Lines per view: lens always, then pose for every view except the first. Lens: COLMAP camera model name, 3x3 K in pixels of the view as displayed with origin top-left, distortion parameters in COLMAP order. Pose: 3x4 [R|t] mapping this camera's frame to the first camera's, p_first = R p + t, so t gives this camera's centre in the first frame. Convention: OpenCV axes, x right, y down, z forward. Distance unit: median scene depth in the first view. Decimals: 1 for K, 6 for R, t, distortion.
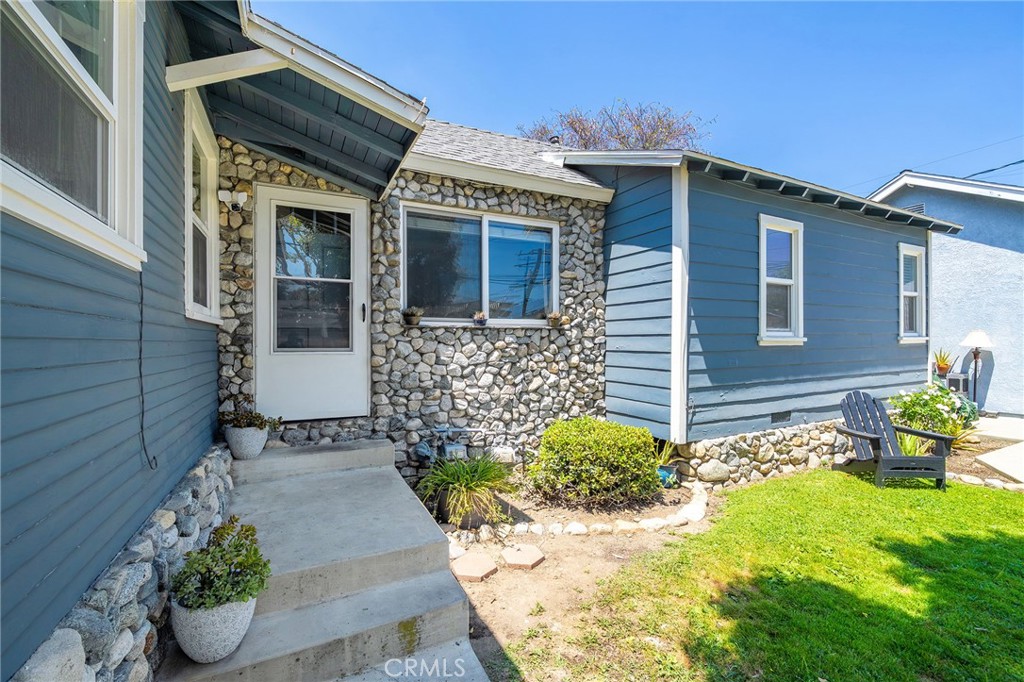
lens RADIAL K [[439.7, 0, 512.0], [0, 439.7, 341.0], [0, 0, 1]] dist [-0.000332, -0.000008]
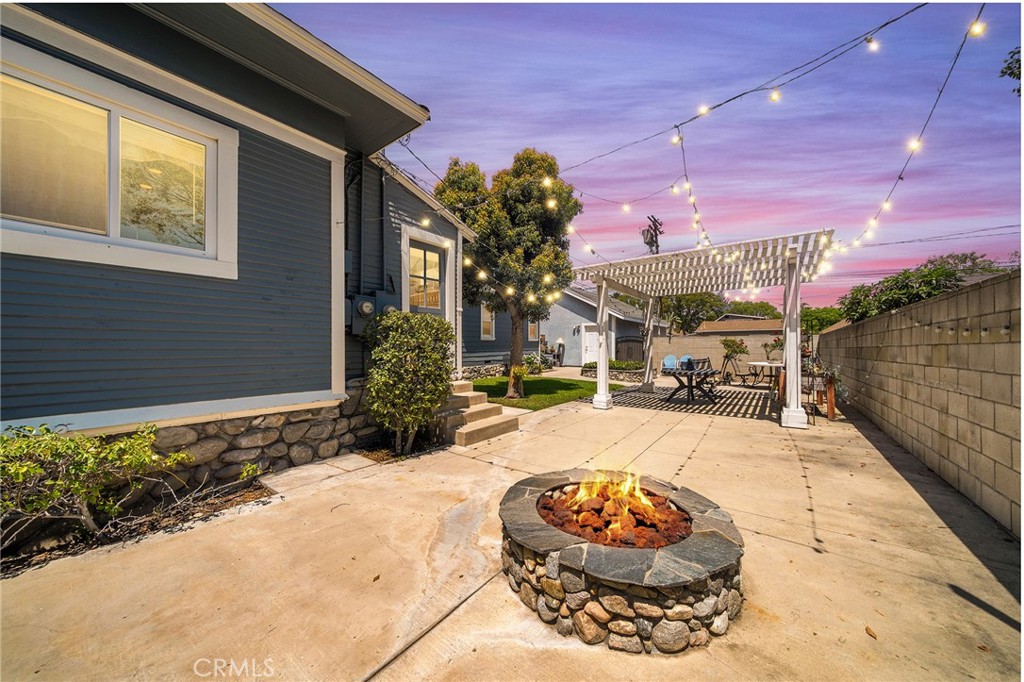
lens RADIAL K [[356.6, 0, 512.0], [0, 356.6, 341.0], [0, 0, 1]] dist [0.000460, -0.000023]
pose [[0.891698, 0.008978, 0.452542, -0.434503], [-0.004067, 0.999922, -0.011823, 0.048987], [-0.452613, 0.008702, 0.891665, -1.468268]]
